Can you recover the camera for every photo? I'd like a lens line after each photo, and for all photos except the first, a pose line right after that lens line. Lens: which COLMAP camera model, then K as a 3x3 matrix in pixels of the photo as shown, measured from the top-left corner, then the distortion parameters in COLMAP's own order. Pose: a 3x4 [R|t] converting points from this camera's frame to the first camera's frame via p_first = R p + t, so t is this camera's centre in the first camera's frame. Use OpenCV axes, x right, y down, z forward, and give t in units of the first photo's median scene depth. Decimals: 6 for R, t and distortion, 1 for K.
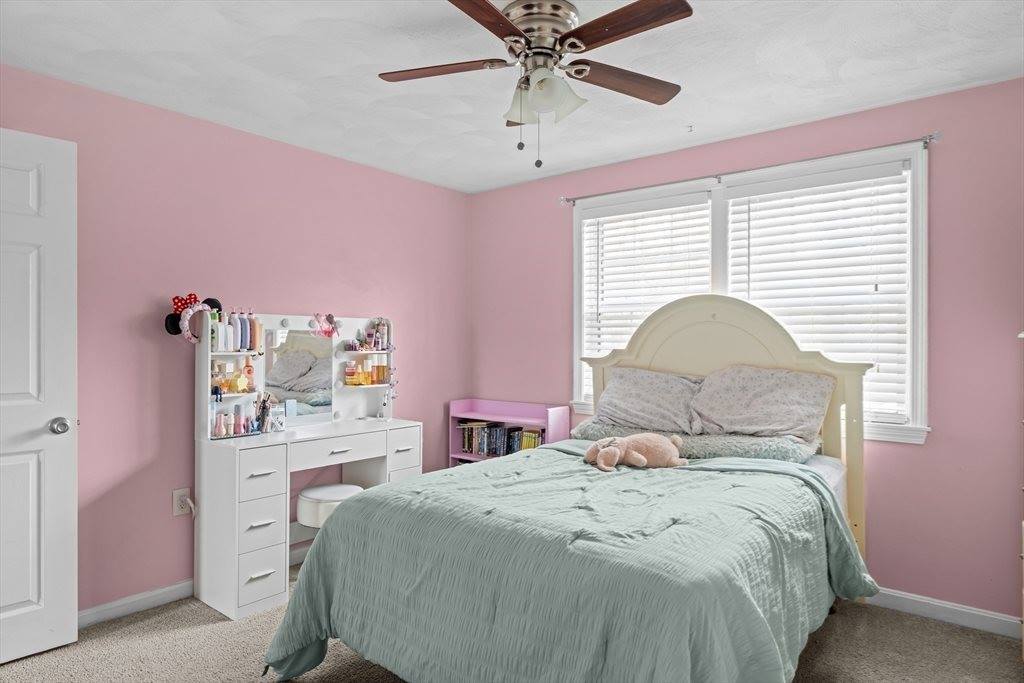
lens RADIAL K [[616.0, 0, 509.9], [0, 616.0, 339.8], [0, 0, 1]] dist [-0.007974, 0.003211]
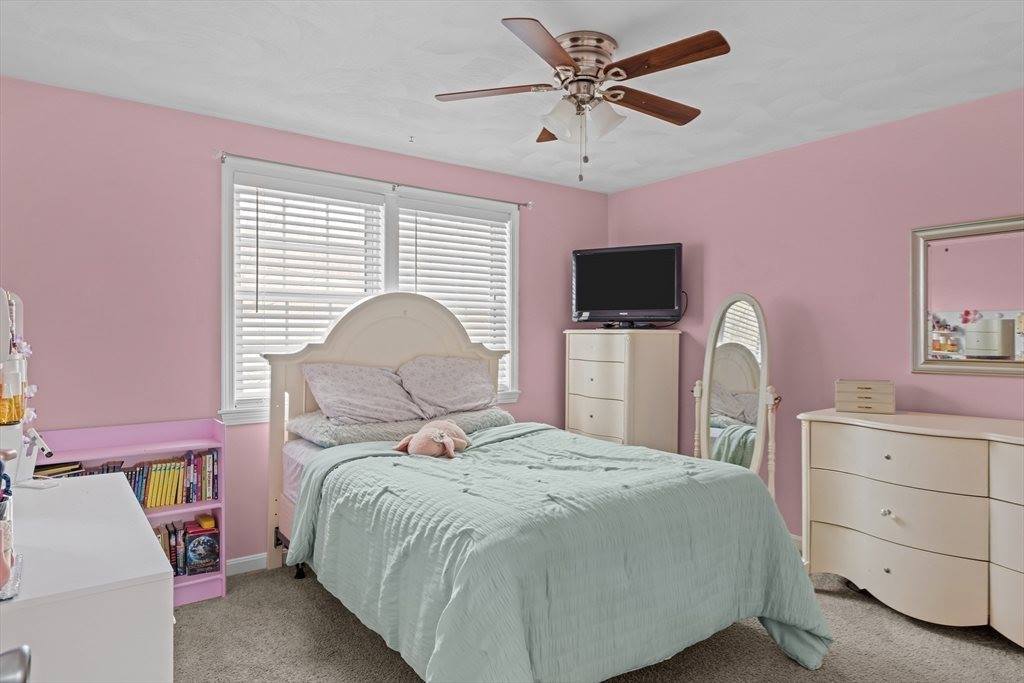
lens RADIAL K [[616.0, 0, 510.0], [0, 616.0, 339.6], [0, 0, 1]] dist [-0.007974, 0.003211]
pose [[0.229735, -0.003785, 0.973246, -0.680037], [-0.002357, 0.999987, 0.004446, 0.005142], [-0.973250, -0.003315, 0.229724, 0.546714]]
